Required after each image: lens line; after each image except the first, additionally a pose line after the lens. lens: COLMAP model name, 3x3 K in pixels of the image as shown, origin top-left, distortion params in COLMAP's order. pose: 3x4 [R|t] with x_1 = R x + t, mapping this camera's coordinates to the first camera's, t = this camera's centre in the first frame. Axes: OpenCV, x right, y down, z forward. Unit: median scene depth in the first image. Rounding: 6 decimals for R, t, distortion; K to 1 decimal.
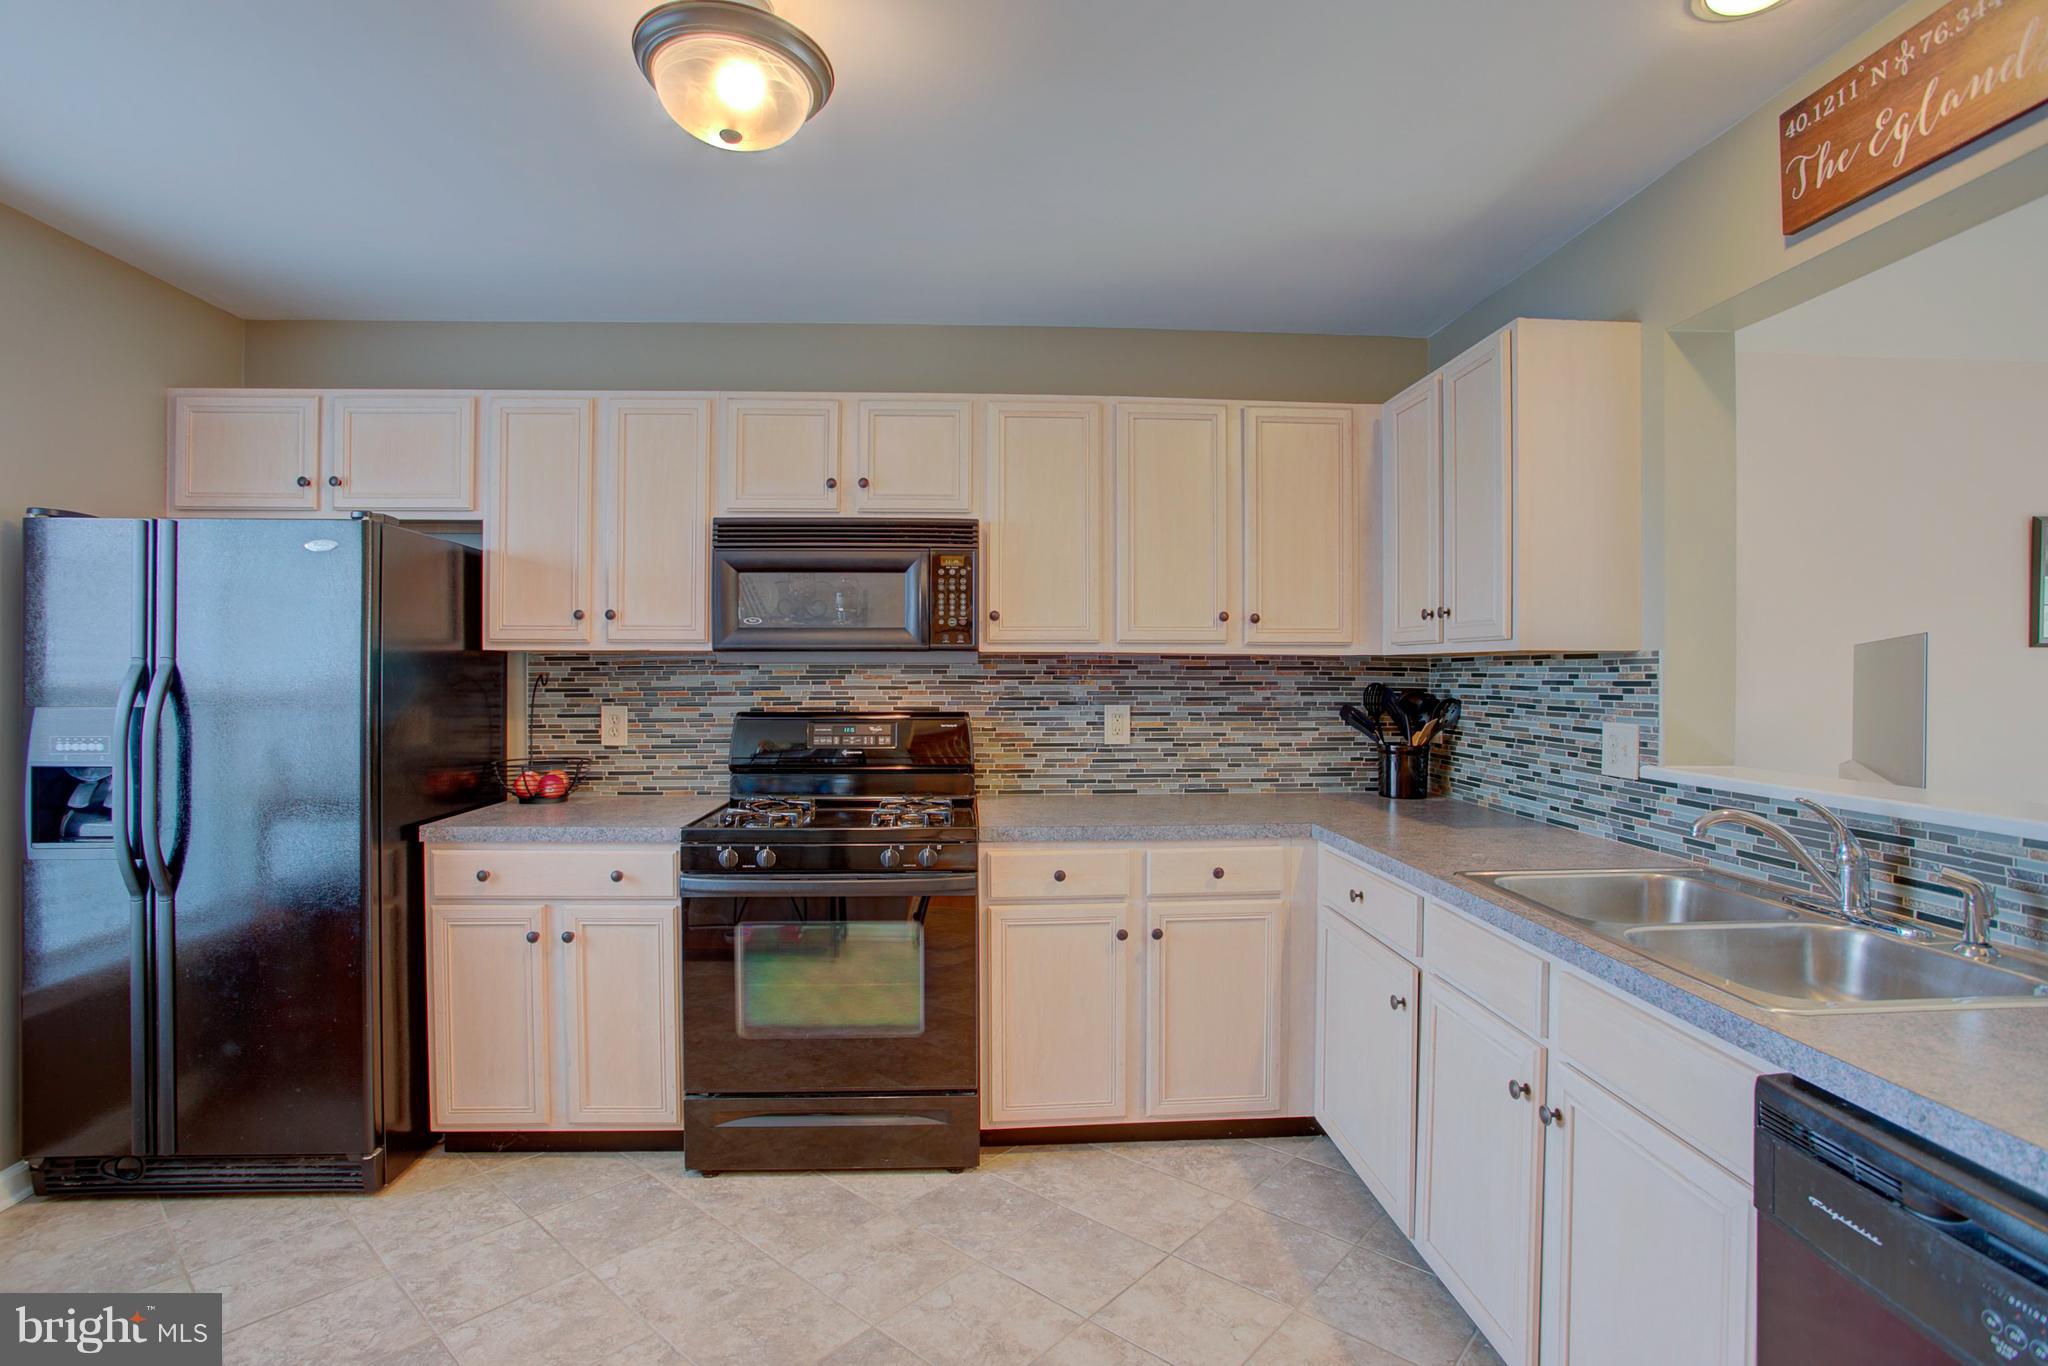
lens RADIAL K [[1015.0, 0, 1024.0], [0, 1015.0, 683.0], [0, 0, 1]] dist [-0.066042, 0.031308]
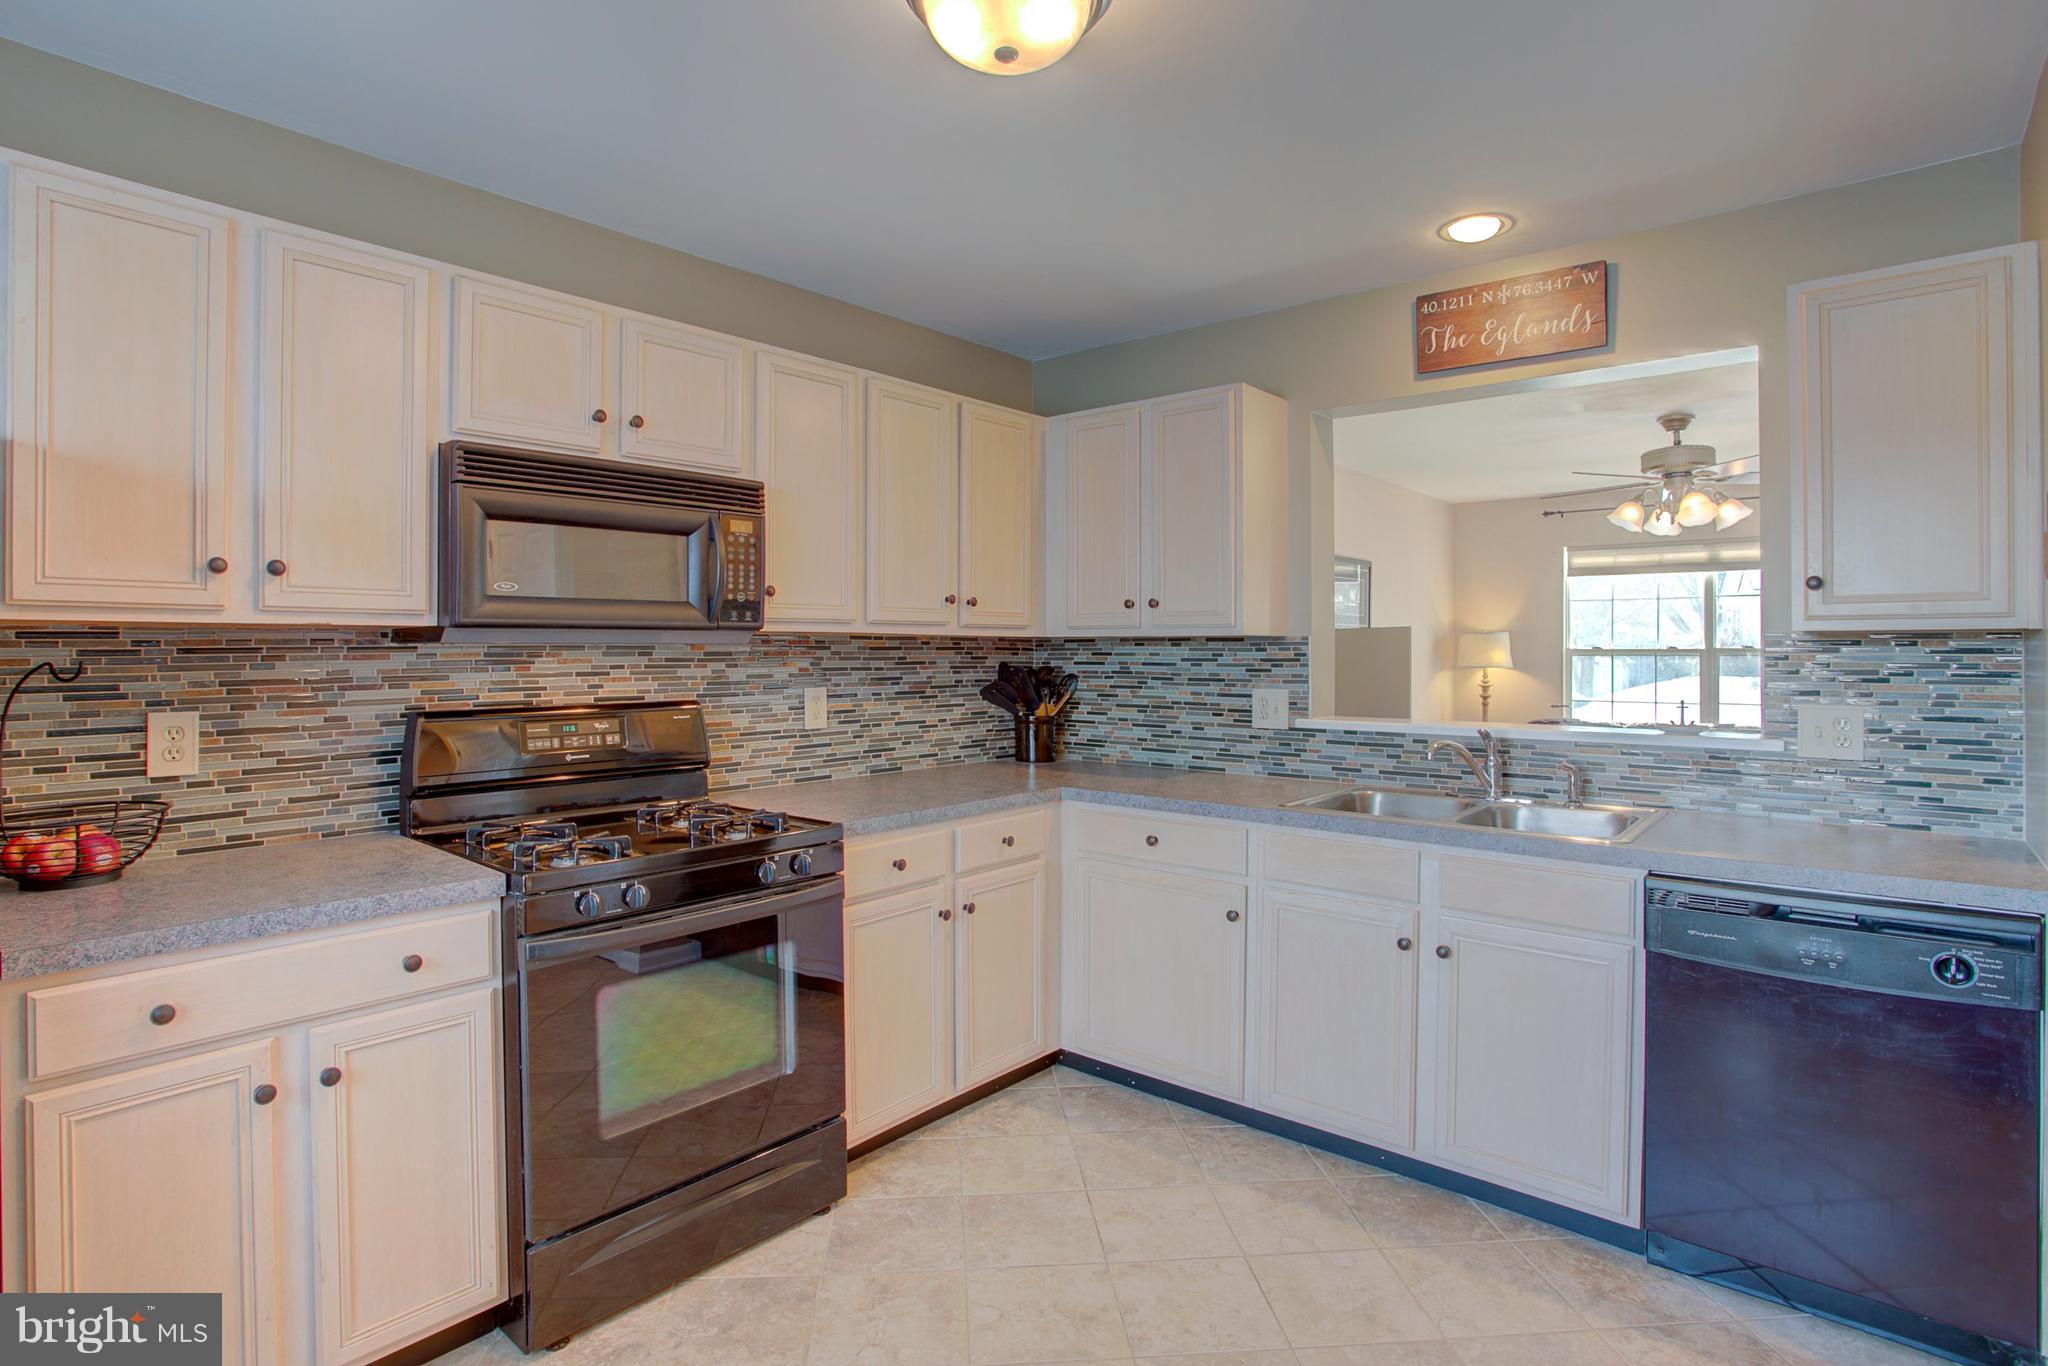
lens RADIAL K [[1057.8, 0, 1026.5], [0, 1057.8, 647.1], [0, 0, 1]] dist [-0.067864, 0.049004]
pose [[0.689900, -0.001271, 0.723903, -0.536160], [0.009460, 0.999929, -0.007260, -0.007848], [-0.723843, 0.011857, 0.689863, 0.191564]]
